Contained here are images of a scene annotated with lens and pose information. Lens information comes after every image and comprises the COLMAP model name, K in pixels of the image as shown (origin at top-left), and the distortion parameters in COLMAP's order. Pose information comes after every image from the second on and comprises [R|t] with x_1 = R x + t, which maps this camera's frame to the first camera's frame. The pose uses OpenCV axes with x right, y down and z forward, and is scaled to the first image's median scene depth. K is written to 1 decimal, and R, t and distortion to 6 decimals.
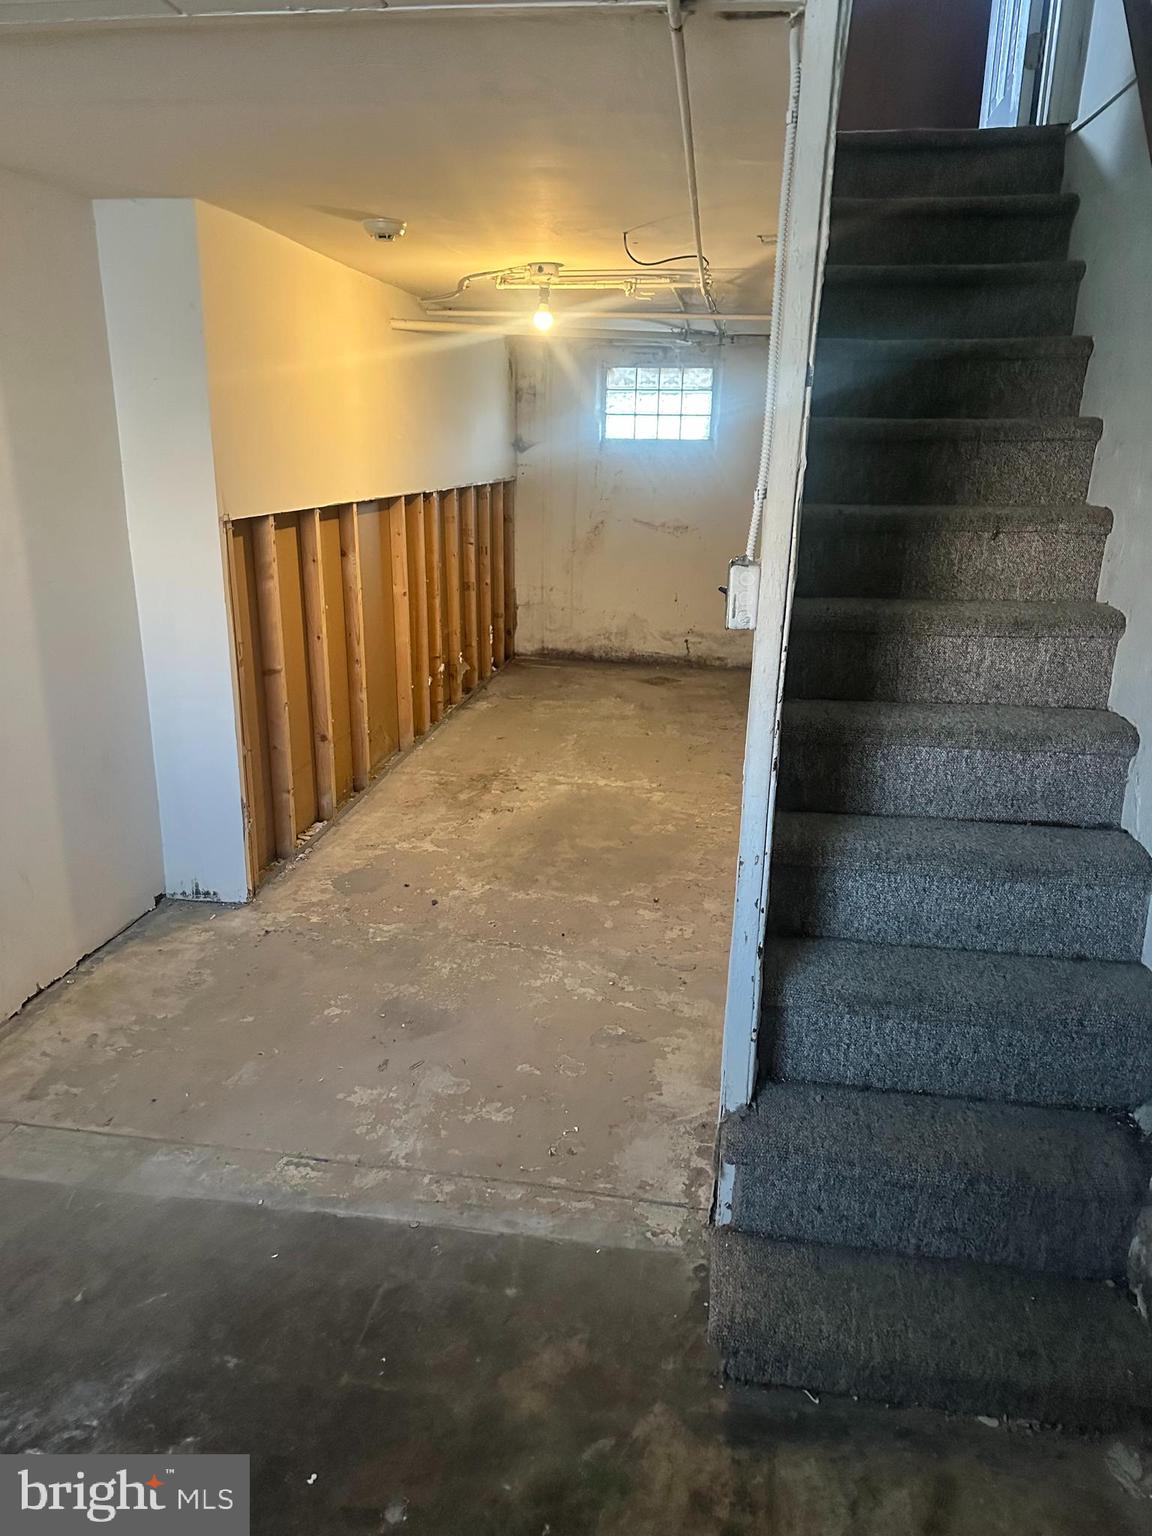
lens RADIAL K [[1089.3, 0, 578.2], [0, 1089.3, 782.5], [0, 0, 1]] dist [0.062732, -0.080698]
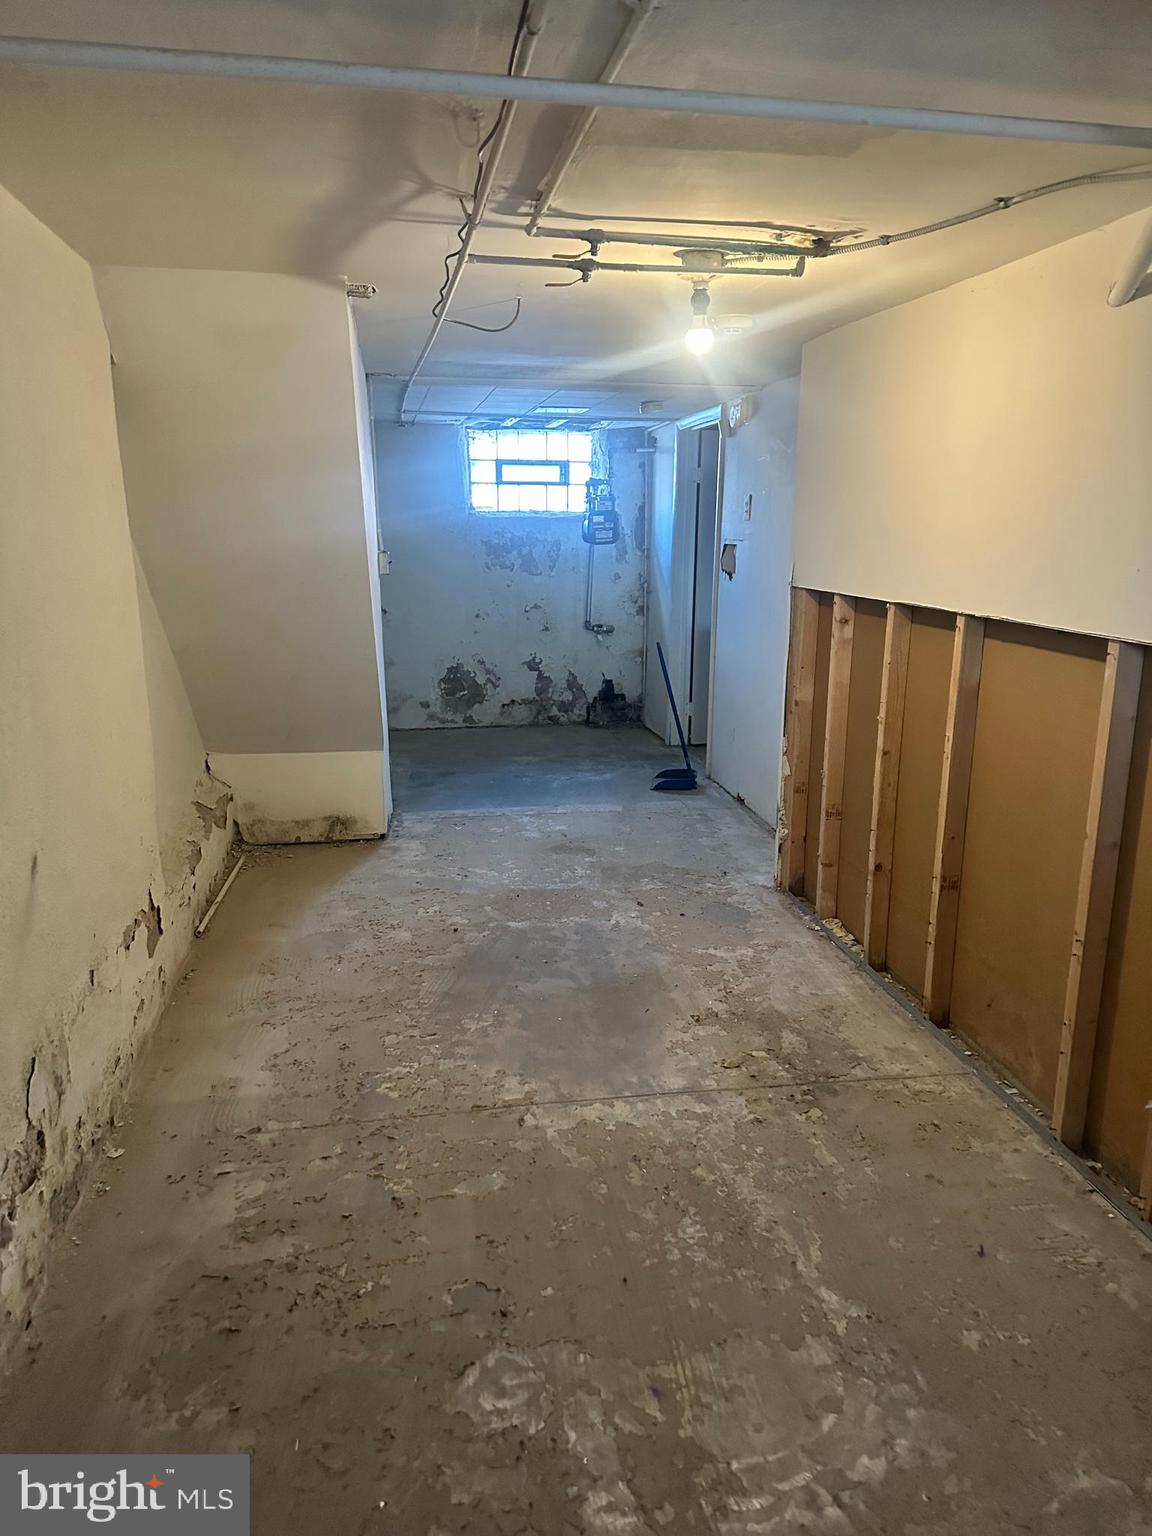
lens RADIAL K [[1089.3, 0, 580.5], [0, 1089.3, 760.9], [0, 0, 1]] dist [0.062732, -0.080698]
pose [[-0.950829, 0.044355, -0.306525, 0.232685], [-0.112567, 0.872521, 0.475433, -0.474622], [0.288537, 0.486559, -0.824625, 1.545092]]
